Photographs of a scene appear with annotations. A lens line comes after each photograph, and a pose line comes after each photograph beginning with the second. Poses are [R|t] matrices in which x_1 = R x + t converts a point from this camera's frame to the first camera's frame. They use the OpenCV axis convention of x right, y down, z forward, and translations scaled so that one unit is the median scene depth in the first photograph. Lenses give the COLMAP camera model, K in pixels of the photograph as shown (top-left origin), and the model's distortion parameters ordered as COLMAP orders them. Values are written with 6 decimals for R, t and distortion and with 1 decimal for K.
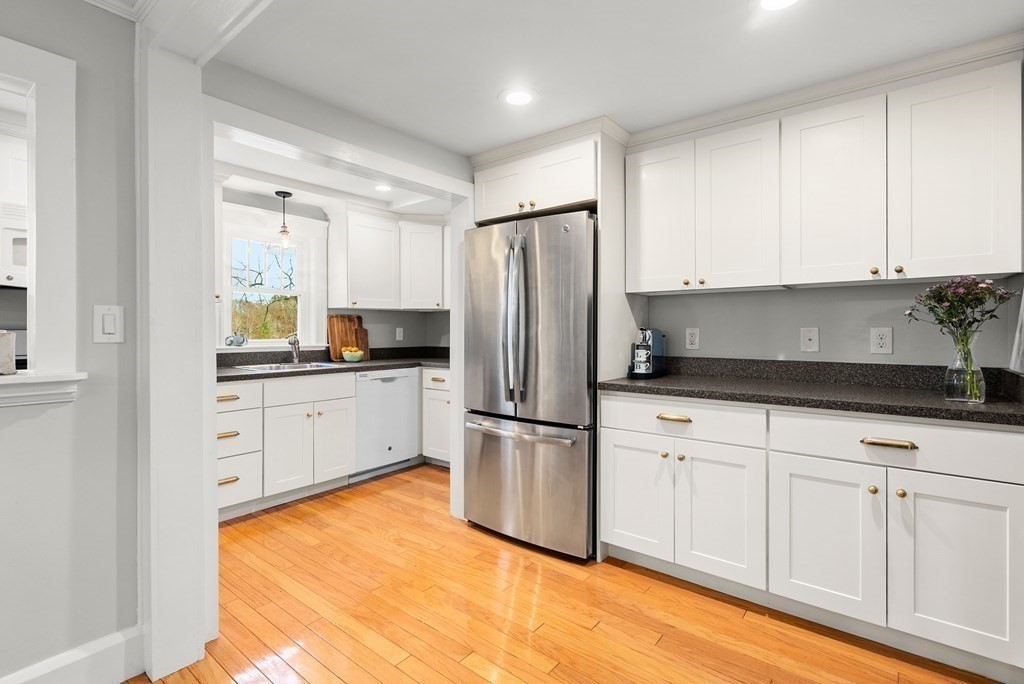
lens RADIAL K [[472.4, 0, 510.7], [0, 472.4, 333.8], [0, 0, 1]] dist [-0.005108, 0.000596]
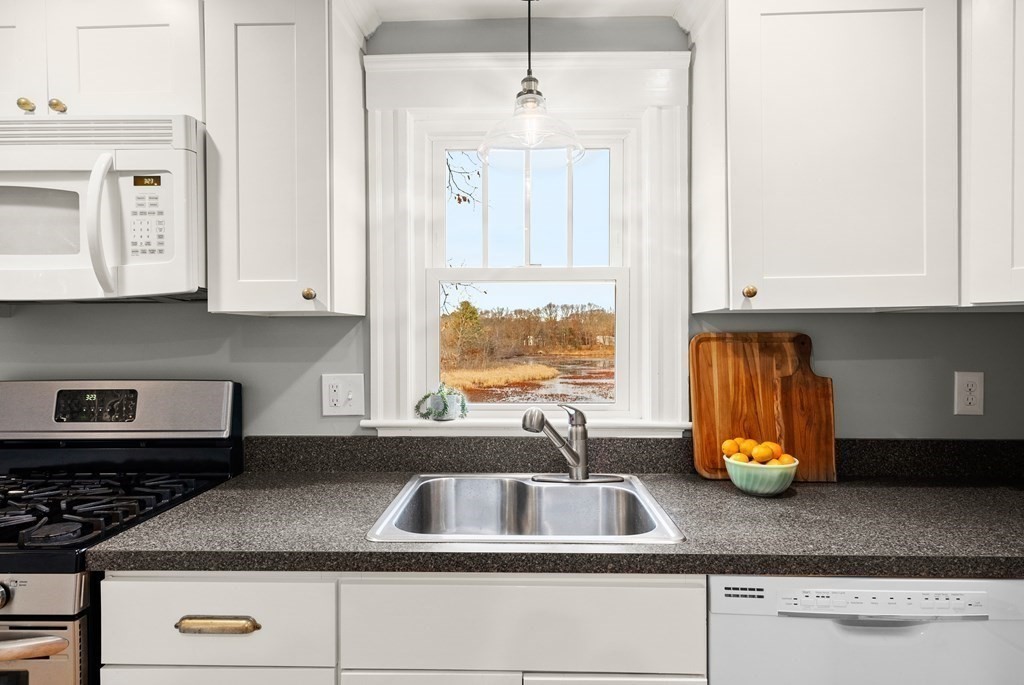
lens RADIAL K [[599.1, 0, 506.4], [0, 599.1, 343.2], [0, 0, 1]] dist [0.008558, 0.001470]
pose [[0.595441, 0.004903, -0.803384, -0.125930], [-0.004503, 0.999986, 0.002766, -0.034206], [0.803386, 0.001971, 0.595455, 0.646794]]
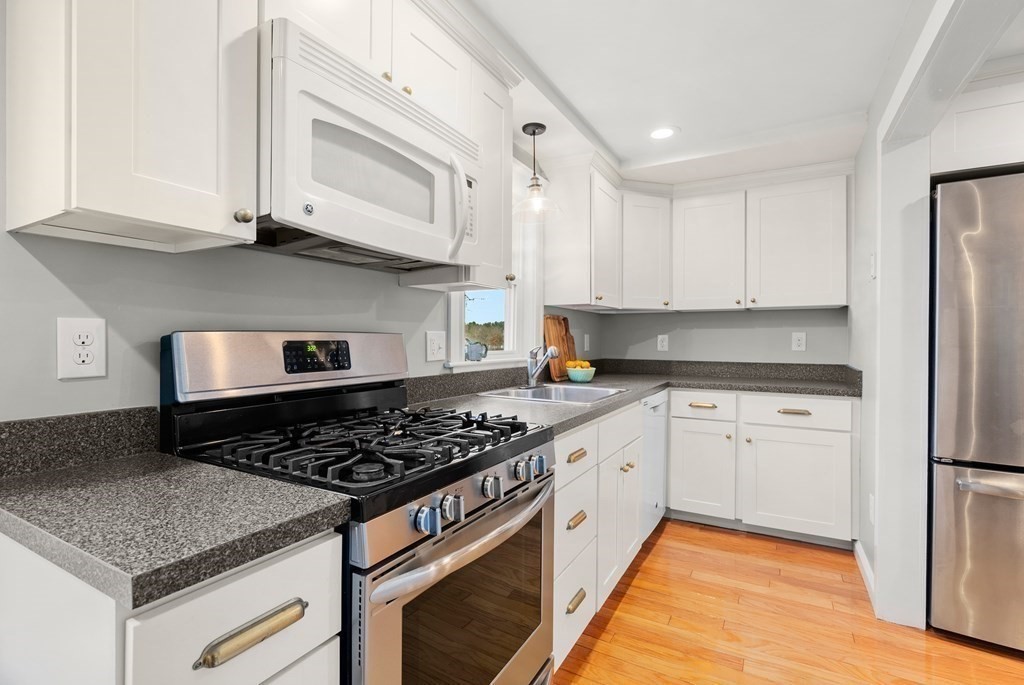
lens RADIAL K [[472.4, 0, 509.9], [0, 472.4, 339.5], [0, 0, 1]] dist [-0.005108, 0.000596]
pose [[0.989580, 0.003251, 0.143949, -0.541086], [-0.002355, 0.999977, -0.006393, 0.001200], [-0.143966, 0.005987, 0.989564, 0.314021]]
